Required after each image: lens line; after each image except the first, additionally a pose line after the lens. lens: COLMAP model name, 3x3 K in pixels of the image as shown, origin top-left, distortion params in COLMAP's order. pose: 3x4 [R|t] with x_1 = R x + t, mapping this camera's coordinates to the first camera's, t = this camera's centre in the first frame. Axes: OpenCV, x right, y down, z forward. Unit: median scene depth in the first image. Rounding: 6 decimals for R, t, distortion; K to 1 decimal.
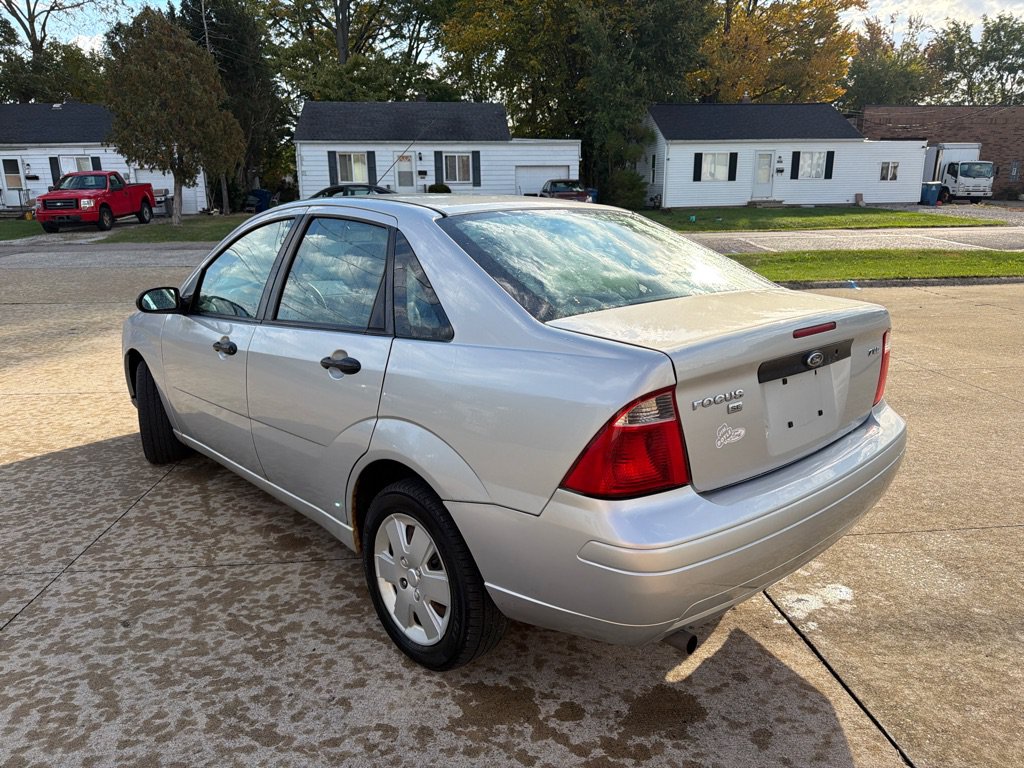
lens RADIAL K [[729.0, 0, 515.6], [0, 729.0, 382.9], [0, 0, 1]] dist [0.015487, -0.018048]
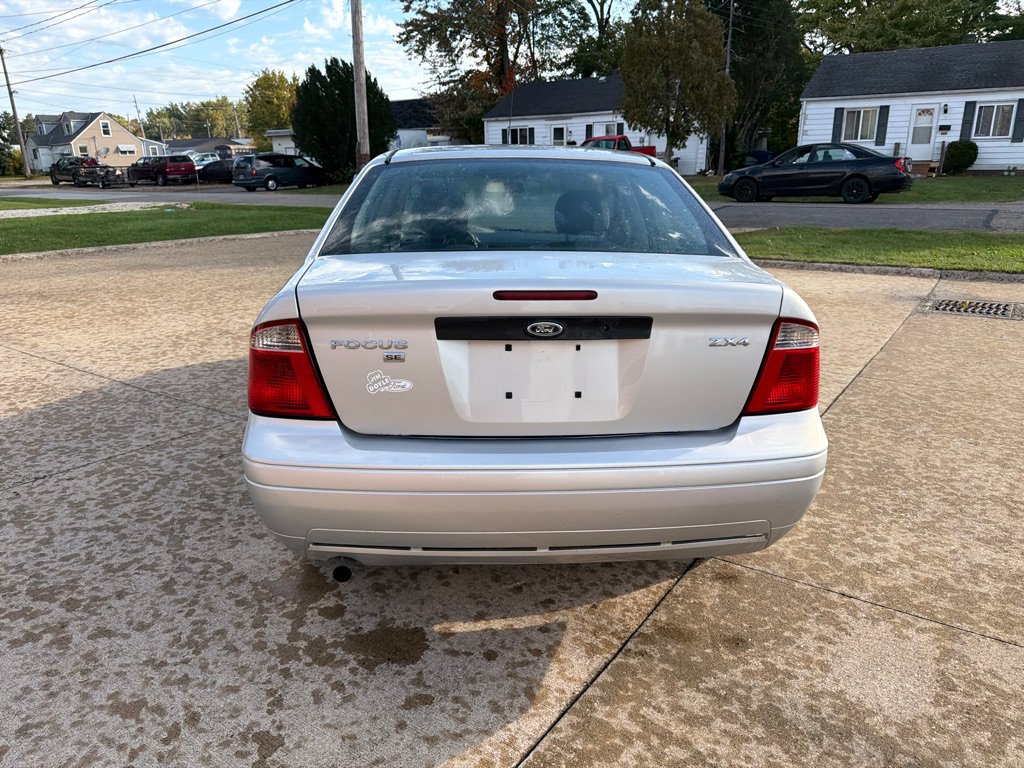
lens RADIAL K [[729.0, 0, 515.6], [0, 729.0, 382.9], [0, 0, 1]] dist [0.015487, -0.018048]
pose [[0.771993, 0.183310, -0.608625, 0.060694], [-0.154018, 0.982925, 0.100685, -0.003313], [0.616690, 0.016011, 0.787044, 0.019310]]
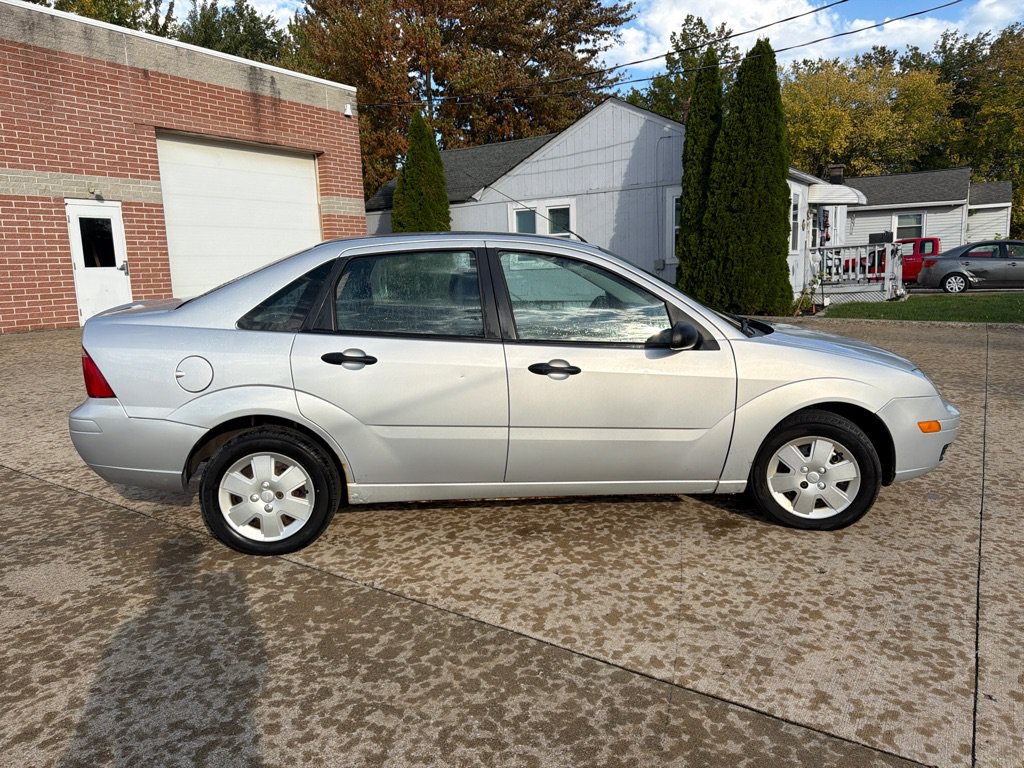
lens RADIAL K [[712.5, 0, 512.3], [0, 712.5, 374.4], [0, 0, 1]] dist [0.076875, -0.107820]
pose [[-0.613101, 0.145905, -0.776414, 0.084249], [-0.171007, 0.934985, 0.310741, -0.043385], [0.771274, 0.323288, -0.548290, 0.185521]]
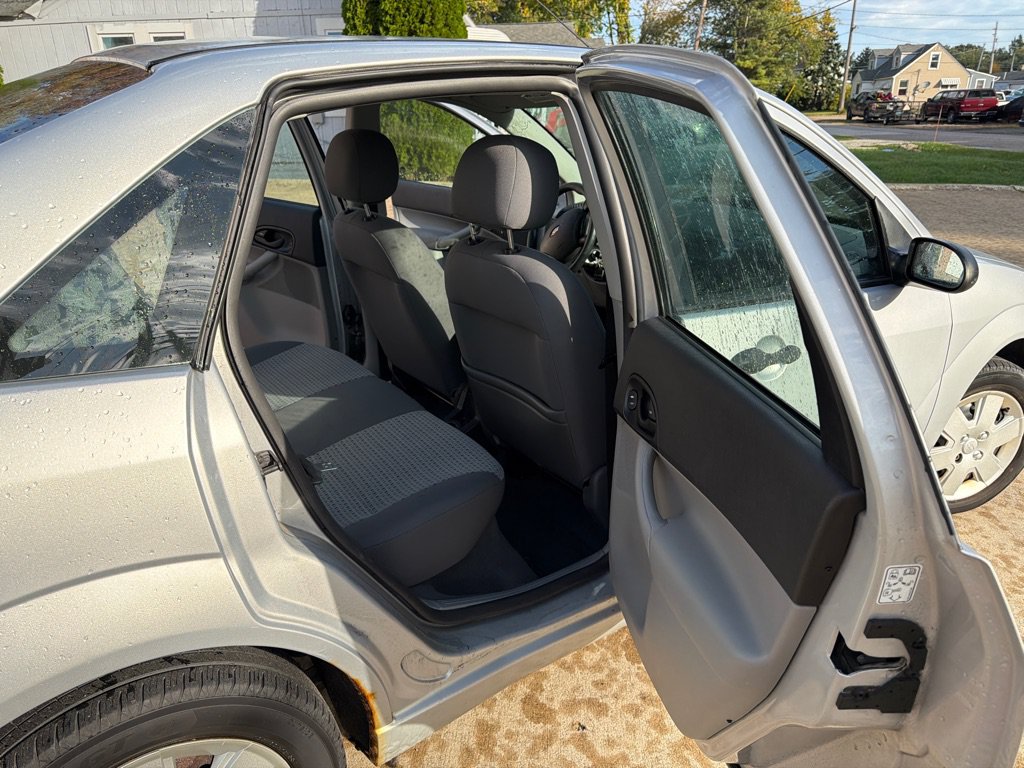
lens RADIAL K [[737.1, 0, 506.5], [0, 737.1, 384.5], [0, 0, 1]] dist [0.001542, -0.003925]
pose [[-0.127005, 0.359520, -0.924454, 0.050414], [-0.240798, 0.892945, 0.380349, -0.026507], [0.962230, 0.270913, -0.026837, 0.117849]]
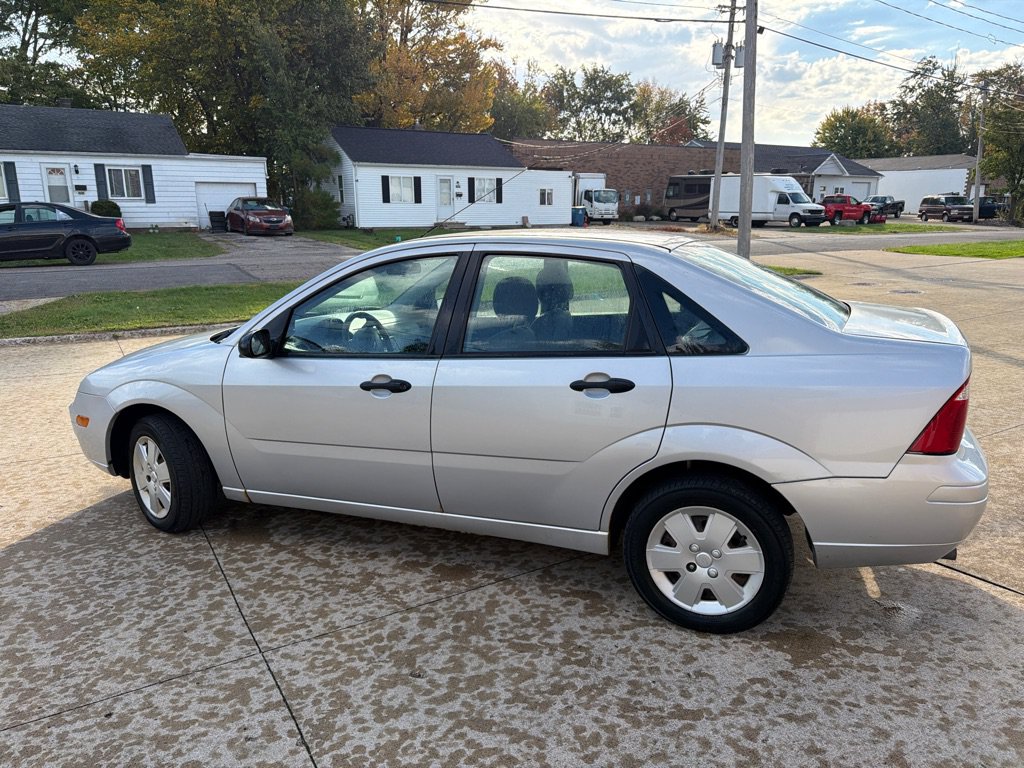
lens RADIAL K [[719.7, 0, 509.2], [0, 719.7, 394.1], [0, 0, 1]] dist [0.048088, -0.059516]
pose [[0.898099, -0.101004, 0.428038, -0.065081], [0.104527, 0.994404, 0.015333, -0.003417], [-0.427192, 0.030972, 0.903630, 0.005773]]
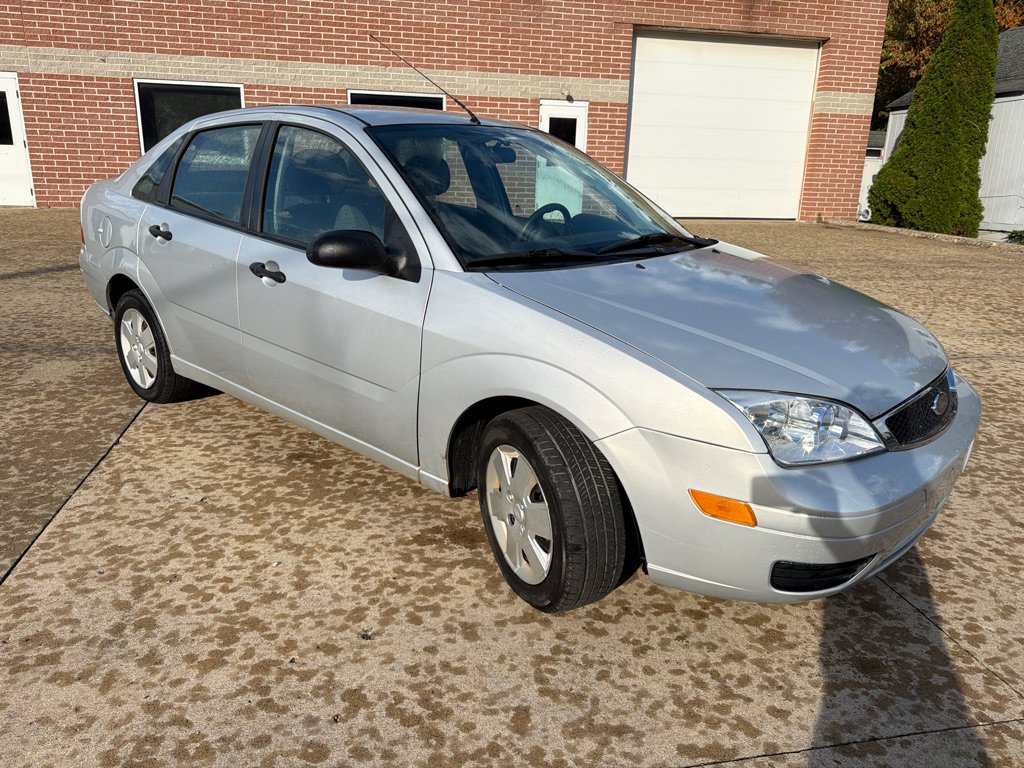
lens RADIAL K [[719.9, 0, 503.8], [0, 719.9, 386.2], [0, 0, 1]] dist [0.003622, -0.005908]
pose [[-0.994386, 0.012326, -0.105088, -0.018798], [-0.044259, 0.853672, 0.518927, -0.047370], [0.096107, 0.520665, -0.848334, 0.216270]]
